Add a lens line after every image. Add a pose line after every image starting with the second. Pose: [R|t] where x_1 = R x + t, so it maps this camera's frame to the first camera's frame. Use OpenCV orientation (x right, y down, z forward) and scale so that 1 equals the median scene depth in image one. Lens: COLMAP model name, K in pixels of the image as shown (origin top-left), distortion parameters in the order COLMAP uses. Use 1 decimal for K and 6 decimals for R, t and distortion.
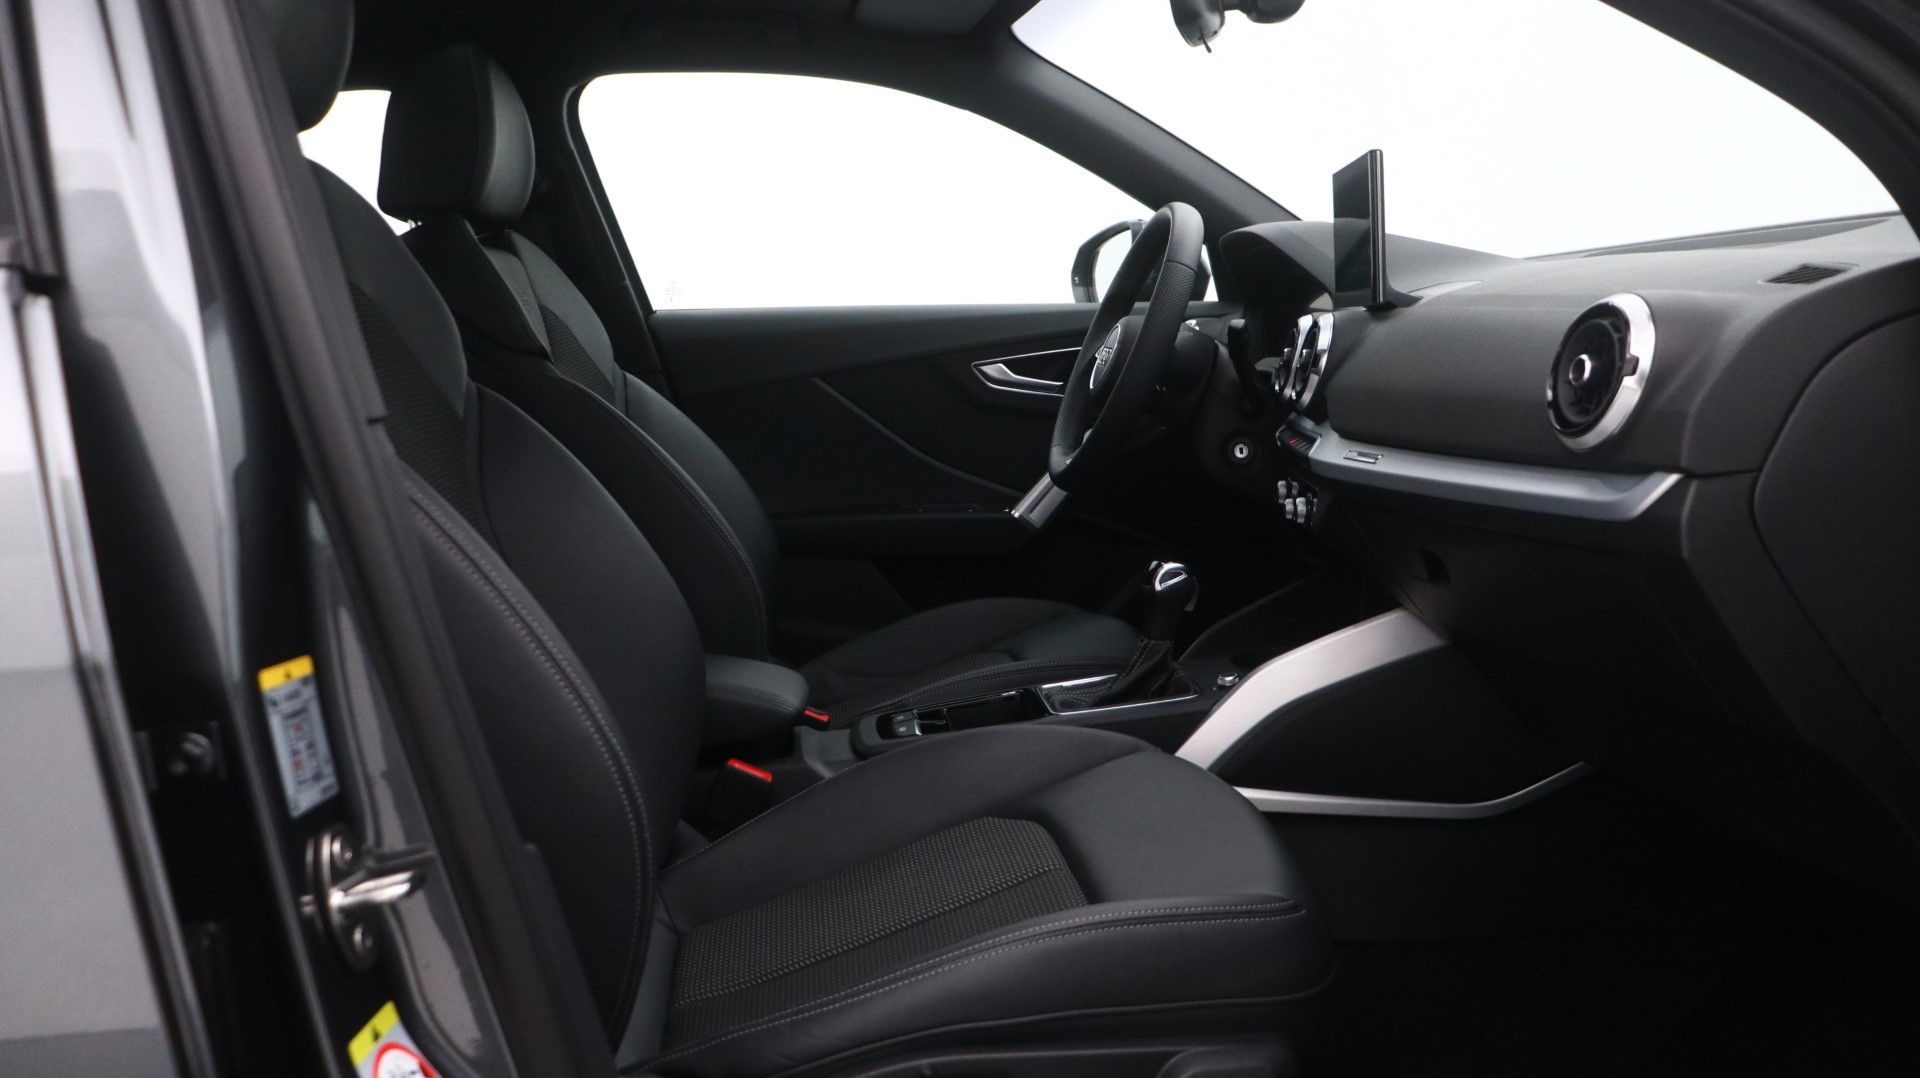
lens RADIAL K [[1501.9, 0, 957.3], [0, 1501.9, 540.2], [0, 0, 1]] dist [-0.037997, -0.010467]
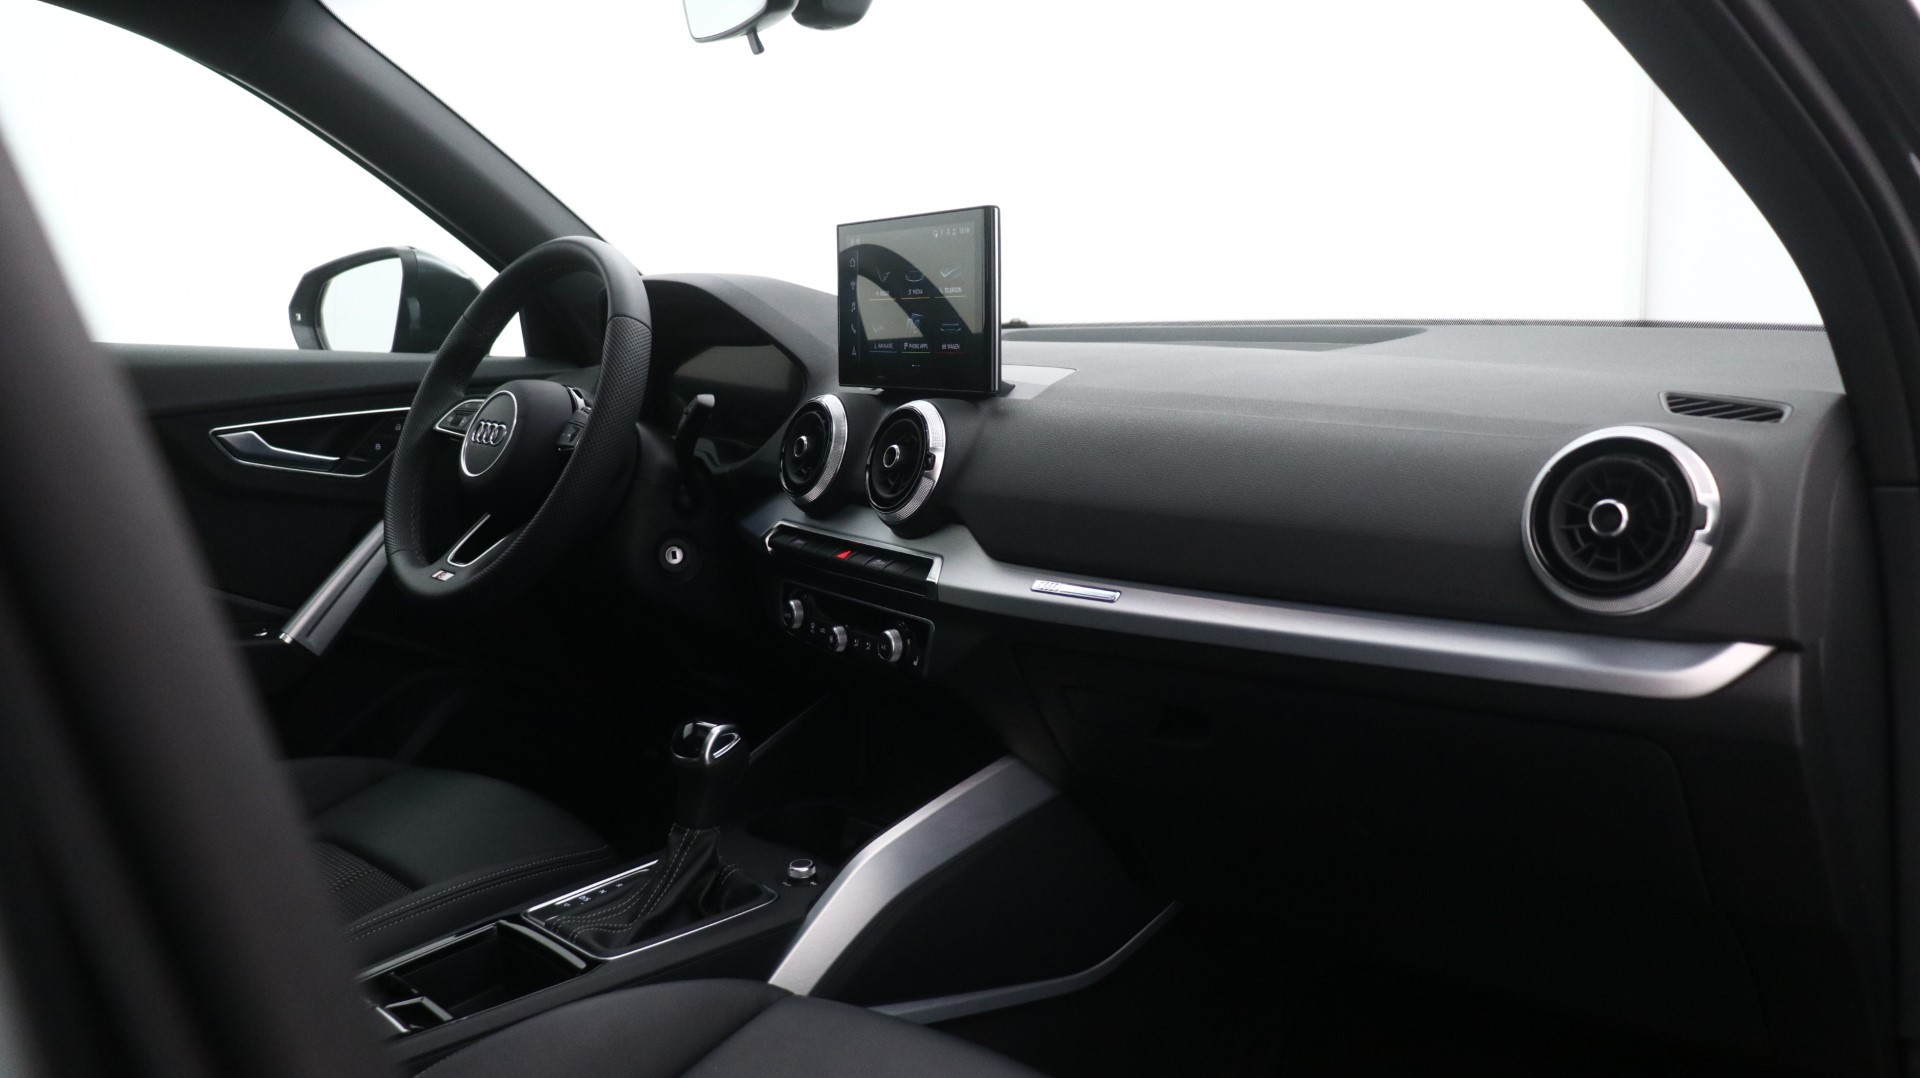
lens RADIAL K [[1501.9, 0, 960.1], [0, 1501.9, 552.5], [0, 0, 1]] dist [-0.037997, -0.010467]
pose [[0.778269, -0.033642, 0.627029, -0.240105], [0.043610, 0.999048, -0.000527, -0.067587], [-0.626415, 0.027755, 0.778996, 0.353568]]
